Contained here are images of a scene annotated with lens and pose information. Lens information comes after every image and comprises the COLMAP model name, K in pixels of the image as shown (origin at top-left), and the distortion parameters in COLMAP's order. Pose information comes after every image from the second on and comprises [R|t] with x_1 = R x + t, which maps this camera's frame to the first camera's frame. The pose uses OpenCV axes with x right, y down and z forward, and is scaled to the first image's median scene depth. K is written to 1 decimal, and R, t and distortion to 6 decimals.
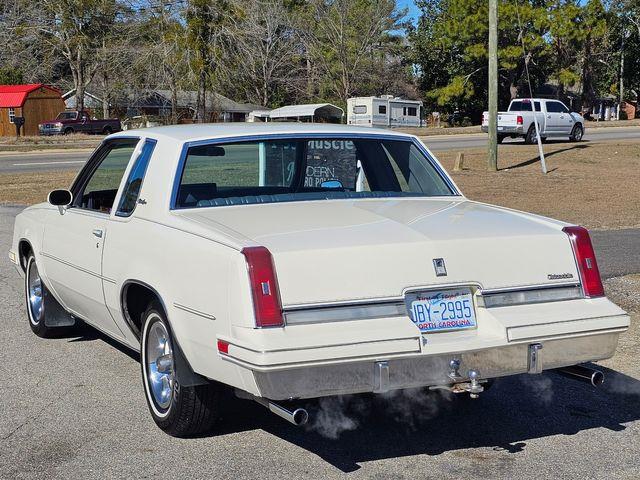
lens RADIAL K [[1136.6, 0, 304.8], [0, 1136.6, 264.4], [0, 0, 1]] dist [0.203129, -0.488605]
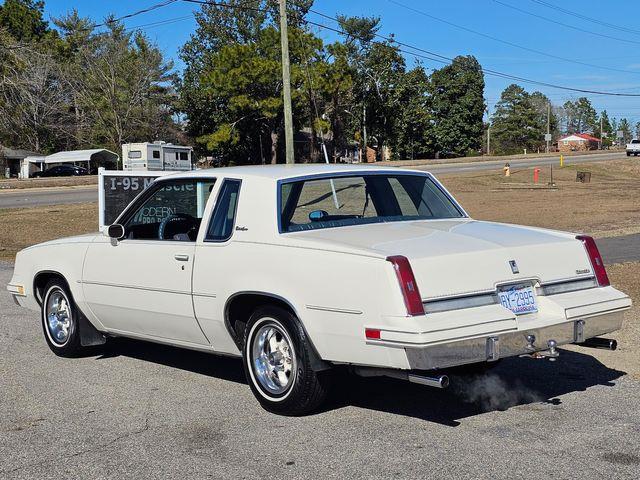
lens RADIAL K [[1070.9, 0, 349.9], [0, 1070.9, 239.5], [0, 0, 1]] dist [0.121505, -0.014201]
pose [[0.964481, -0.033607, 0.262005, -0.327950], [0.048074, 0.997641, -0.049002, 0.018777], [-0.259740, 0.059858, 0.963822, -0.141241]]
